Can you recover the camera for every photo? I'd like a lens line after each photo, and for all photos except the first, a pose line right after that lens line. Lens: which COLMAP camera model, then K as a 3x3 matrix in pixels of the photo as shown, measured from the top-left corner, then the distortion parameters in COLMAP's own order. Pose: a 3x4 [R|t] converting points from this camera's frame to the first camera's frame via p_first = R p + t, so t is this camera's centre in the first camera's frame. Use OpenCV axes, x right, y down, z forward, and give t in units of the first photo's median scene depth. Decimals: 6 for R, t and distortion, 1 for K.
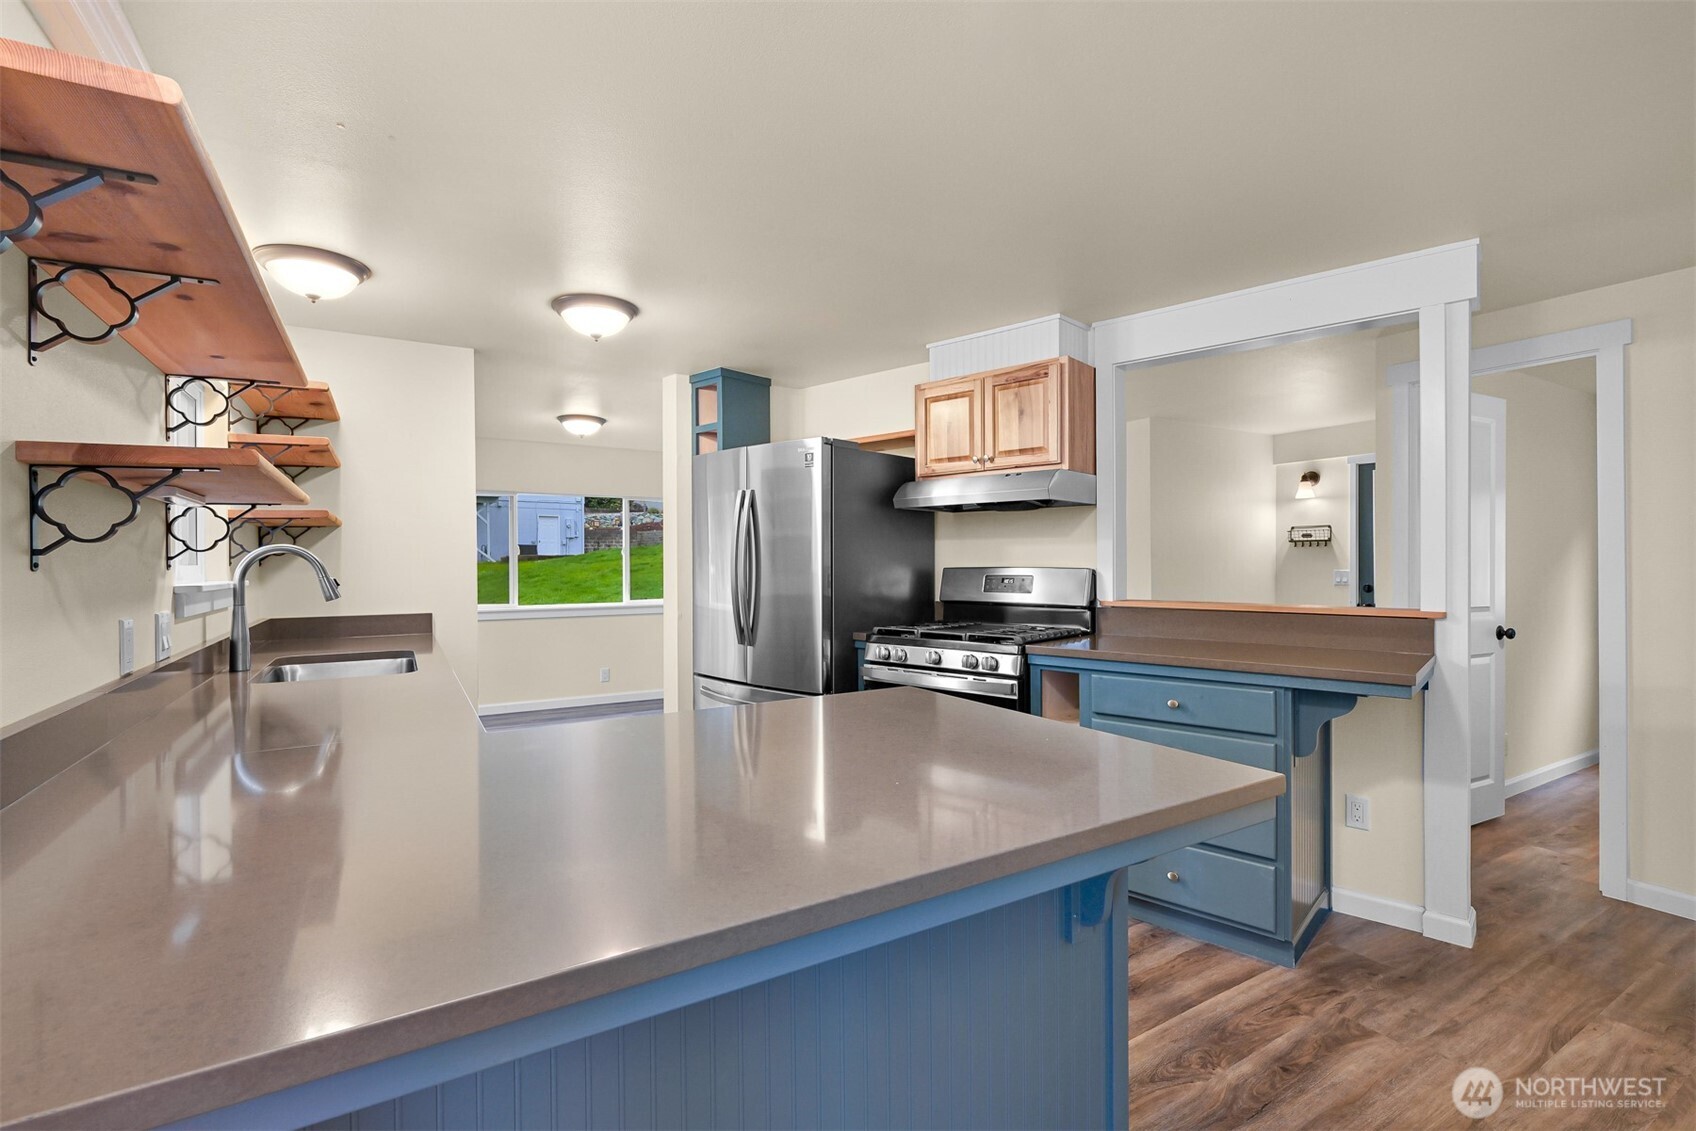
lens RADIAL K [[785.6, 0, 850.3], [0, 785.6, 562.8], [0, 0, 1]] dist [0.001303, -0.000062]
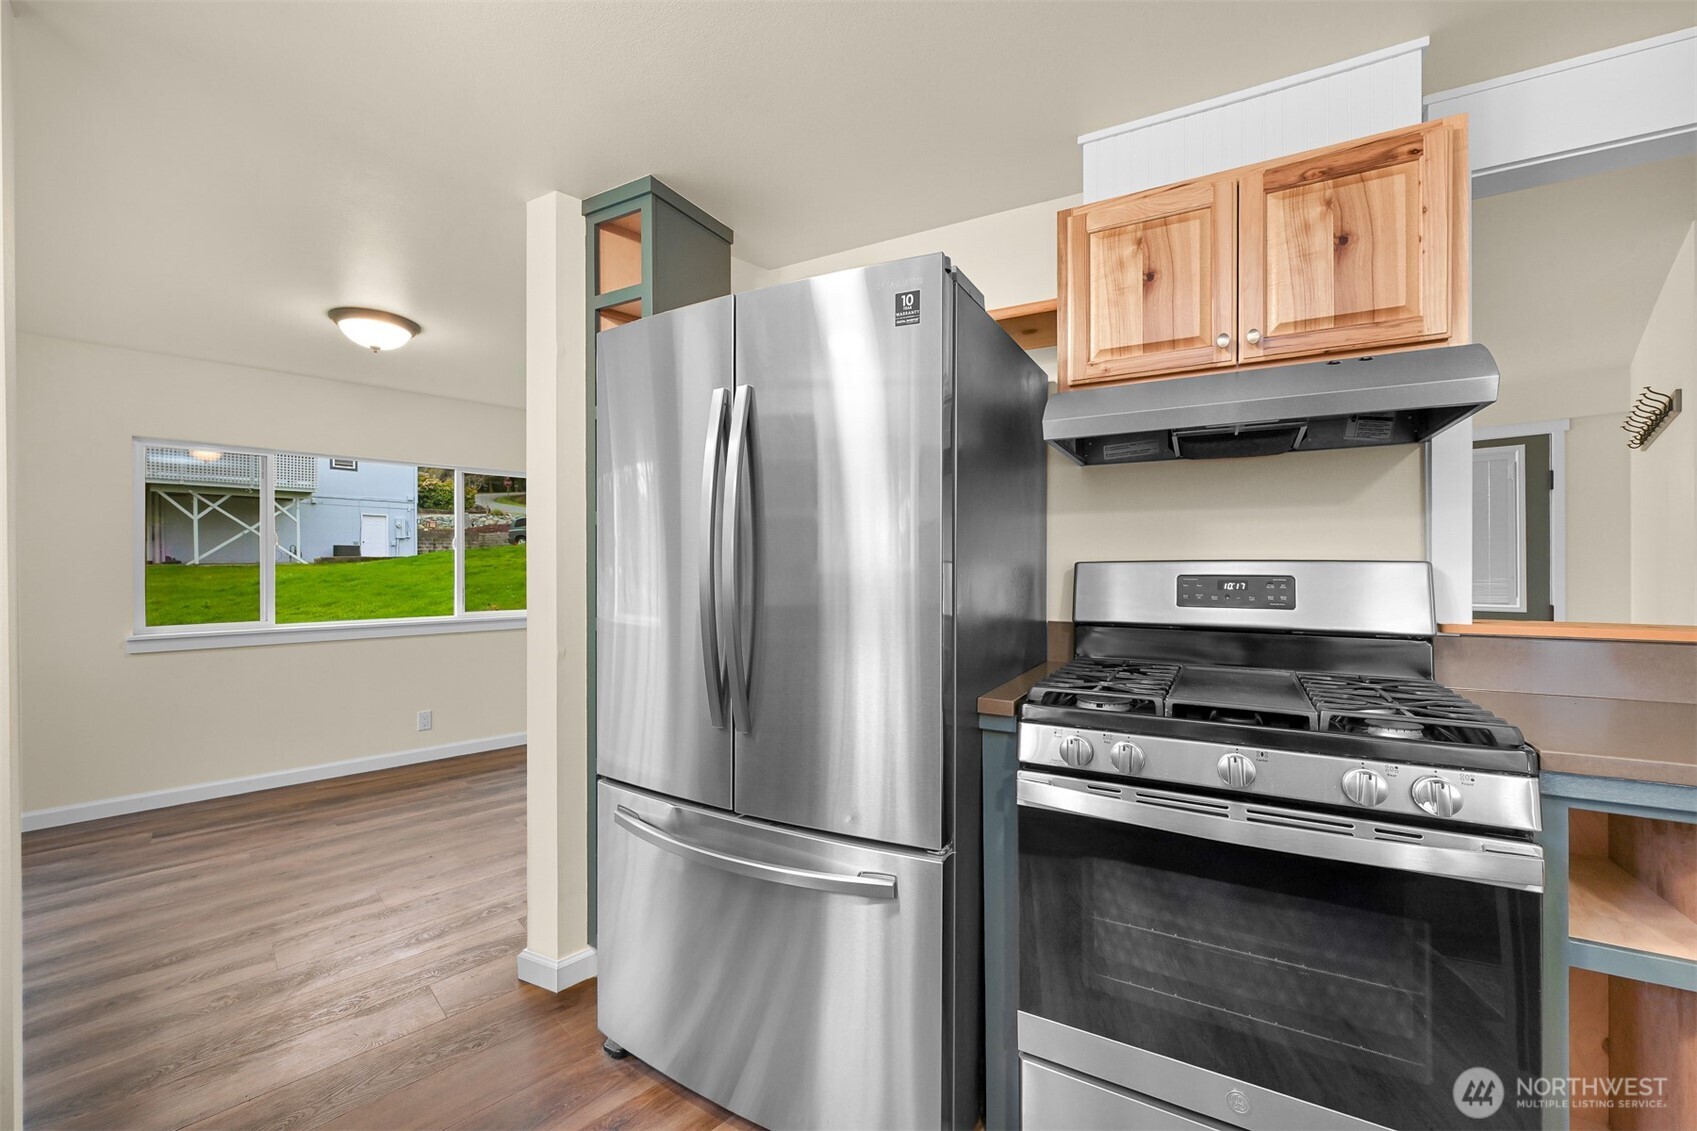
lens RADIAL K [[670.9, 0, 844.4], [0, 670.9, 564.8], [0, 0, 1]] dist [-0.003518, -0.000127]
pose [[0.972667, 0.002924, 0.232187, -0.136377], [-0.002069, 0.999990, -0.003924, 0.009483], [-0.232196, 0.003337, 0.972663, 0.518566]]
